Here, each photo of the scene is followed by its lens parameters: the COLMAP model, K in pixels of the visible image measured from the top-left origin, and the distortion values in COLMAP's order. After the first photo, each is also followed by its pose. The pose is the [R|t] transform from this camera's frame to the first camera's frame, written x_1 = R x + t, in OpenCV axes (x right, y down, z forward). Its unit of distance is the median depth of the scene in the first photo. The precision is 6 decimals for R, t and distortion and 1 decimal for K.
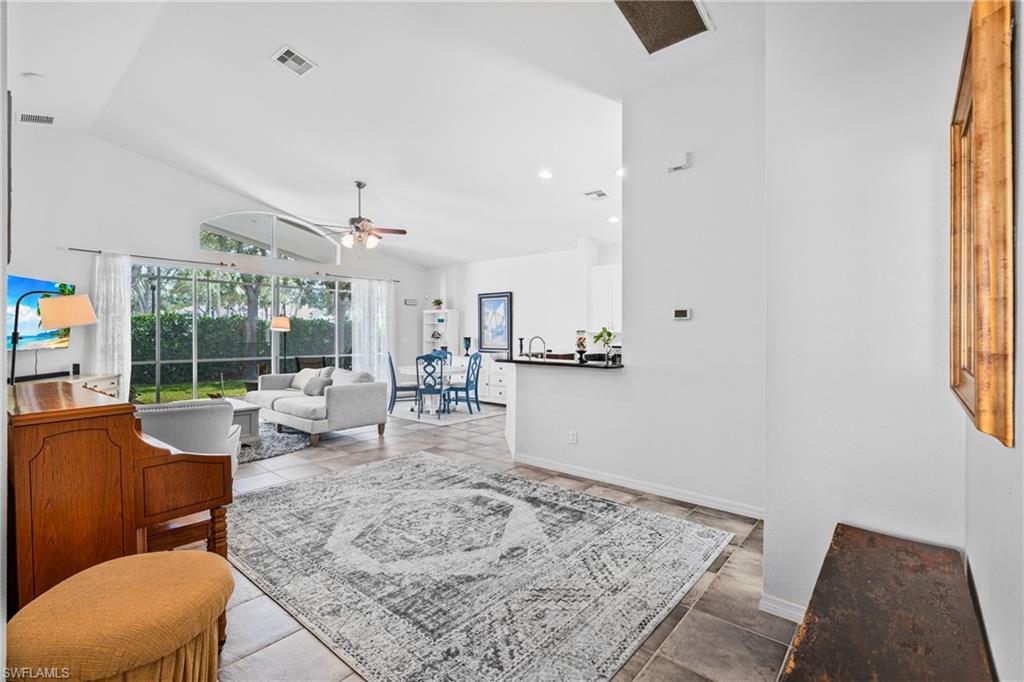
lens RADIAL K [[472.3, 0, 512.4], [0, 472.3, 327.5], [0, 0, 1]] dist [0.000656, 0.000007]
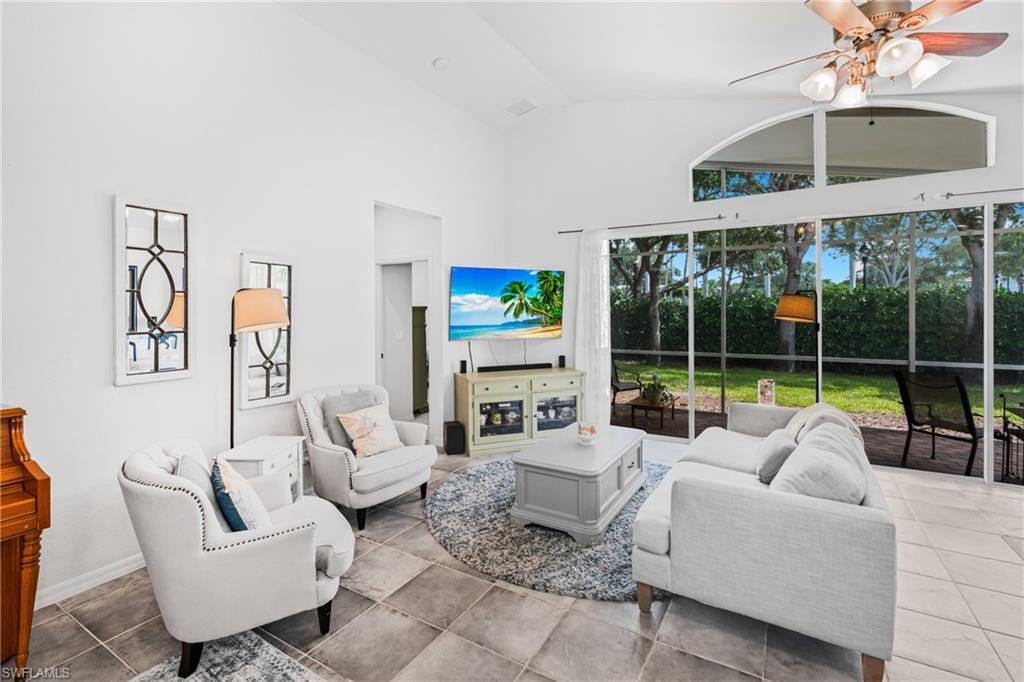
lens RADIAL K [[466.6, 0, 507.9], [0, 466.6, 318.8], [0, 0, 1]] dist [0.001658, 0.000016]
pose [[0.159141, 0.013600, -0.987162, -0.046623], [0.018929, 0.999679, 0.016824, -0.018065], [0.987074, -0.021363, 0.158833, 1.001047]]
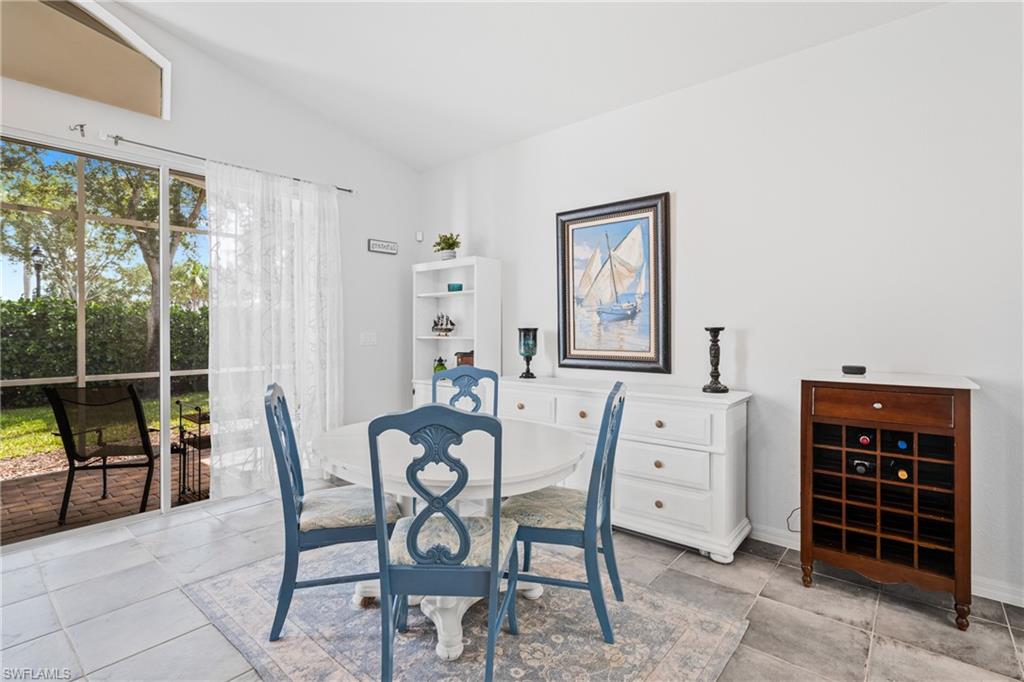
lens RADIAL K [[488.6, 0, 508.6], [0, 488.6, 325.4], [0, 0, 1]] dist [-0.003393, -0.000704]
pose [[0.999978, -0.006564, 0.000535, -0.231825], [0.006563, 0.999976, 0.002053, 0.037272], [-0.000549, -0.002050, 0.999998, 1.268401]]
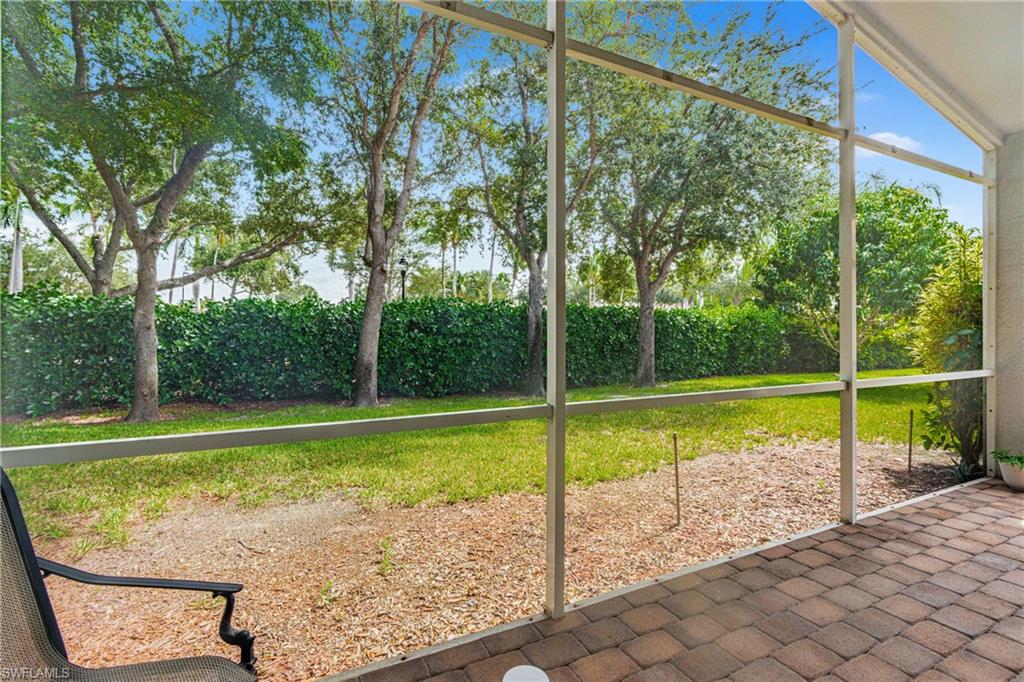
lens RADIAL K [[466.6, 0, 507.9], [0, 466.6, 318.8], [0, 0, 1]] dist [0.001658, 0.000016]
pose [[0.912145, -0.008317, -0.409783, -1.337829], [0.002494, 0.999888, -0.014742, 0.047262], [0.409860, 0.012425, 0.912064, 1.583999]]
